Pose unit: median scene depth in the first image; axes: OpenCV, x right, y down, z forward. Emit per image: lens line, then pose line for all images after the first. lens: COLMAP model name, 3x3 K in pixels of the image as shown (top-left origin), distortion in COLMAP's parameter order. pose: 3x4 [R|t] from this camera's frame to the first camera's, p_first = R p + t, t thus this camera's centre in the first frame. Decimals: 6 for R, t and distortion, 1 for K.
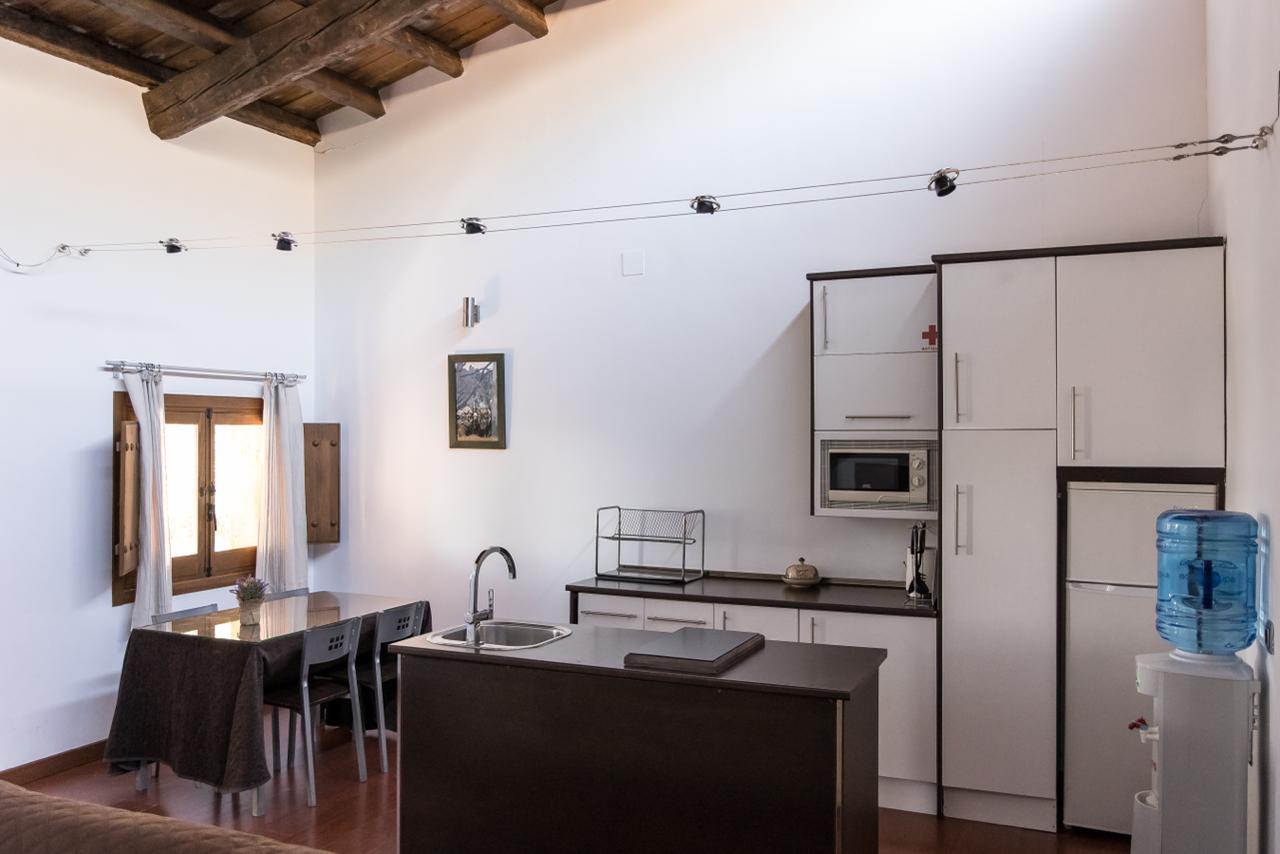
lens RADIAL K [[1042.1, 0, 639.8], [0, 1042.1, 432.7], [0, 0, 1]] dist [-0.042920, 0.016672]
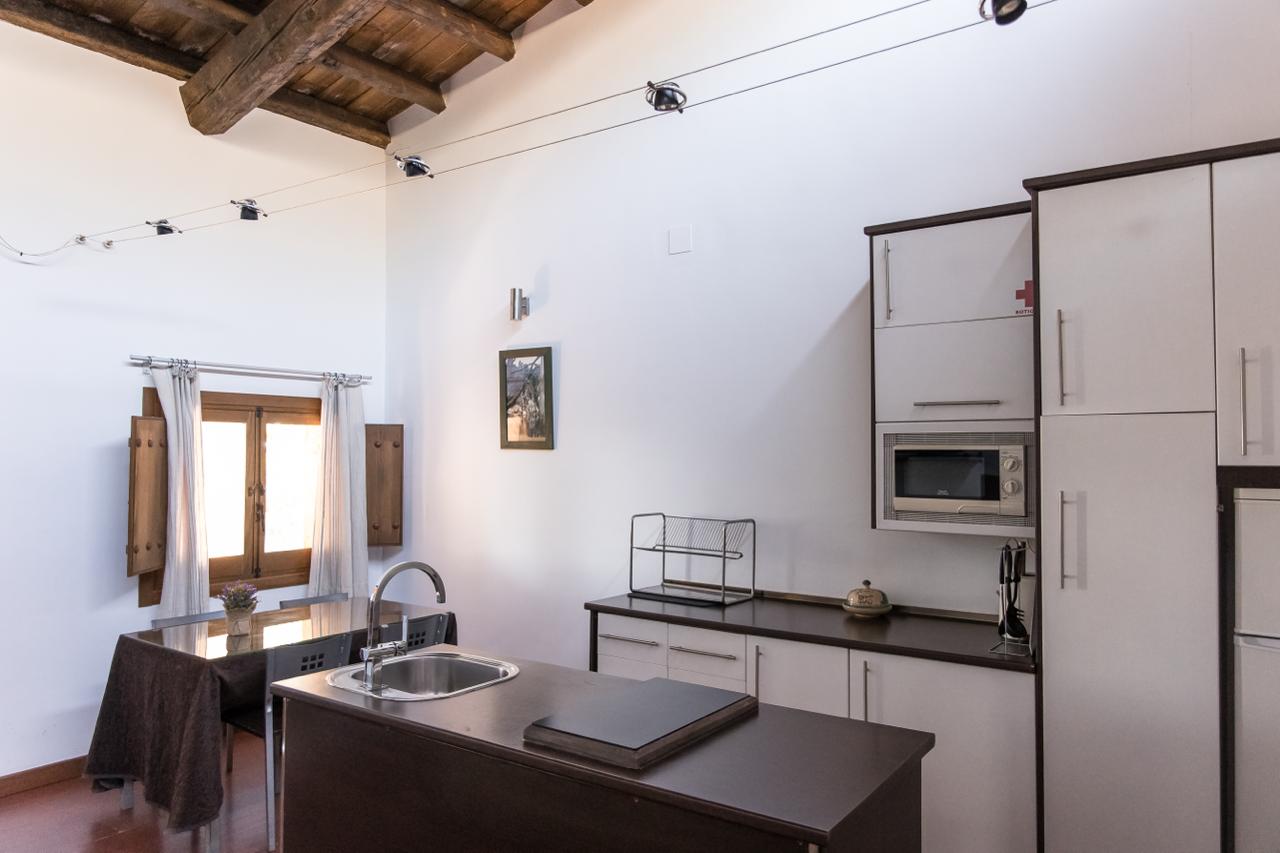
lens RADIAL K [[892.1, 0, 616.4], [0, 892.1, 428.1], [0, 0, 1]] dist [-0.005614, -0.005847]
pose [[0.977938, -0.002392, -0.208882, 0.109092], [-0.002659, 0.999711, -0.023898, 0.018141], [0.208879, 0.023926, 0.977649, 0.271373]]
